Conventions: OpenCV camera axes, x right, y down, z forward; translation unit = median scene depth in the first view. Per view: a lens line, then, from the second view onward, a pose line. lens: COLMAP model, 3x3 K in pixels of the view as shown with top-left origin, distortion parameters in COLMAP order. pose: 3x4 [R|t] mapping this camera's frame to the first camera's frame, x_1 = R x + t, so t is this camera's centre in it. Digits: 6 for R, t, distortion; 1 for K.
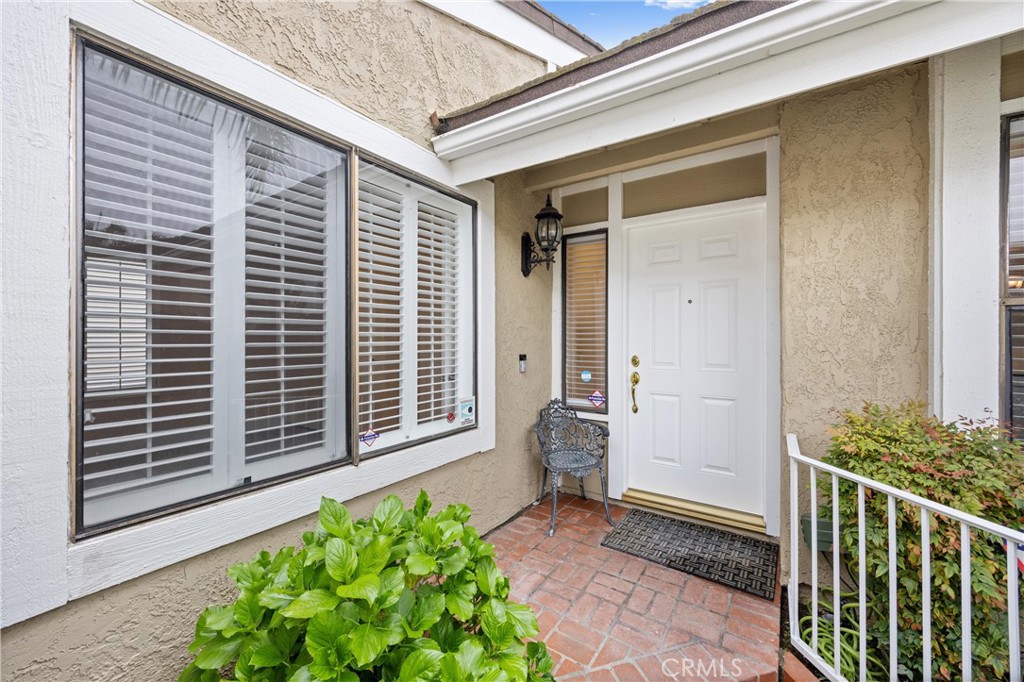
lens RADIAL K [[394.3, 0, 514.9], [0, 394.3, 334.7], [0, 0, 1]] dist [-0.000285, -0.000447]
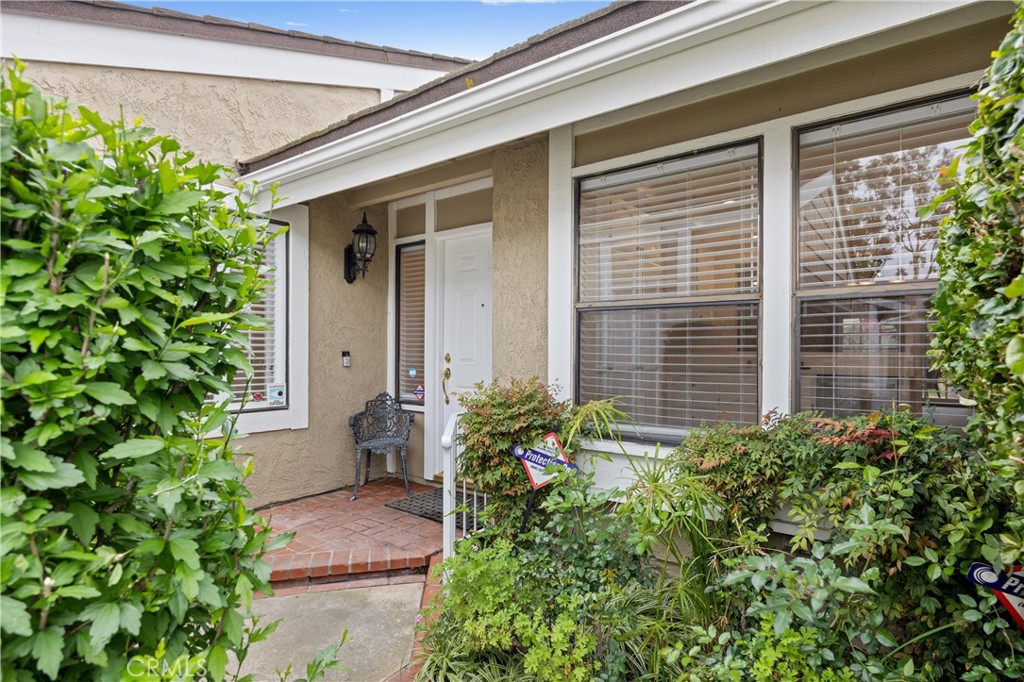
lens RADIAL K [[503.0, 0, 511.6], [0, 503.0, 347.5], [0, 0, 1]] dist [-0.025957, 0.002469]
pose [[0.999255, 0.005873, -0.038144, 0.577037], [-0.005908, 0.999982, -0.000819, 0.038849], [0.038138, 0.001044, 0.999272, -0.454278]]
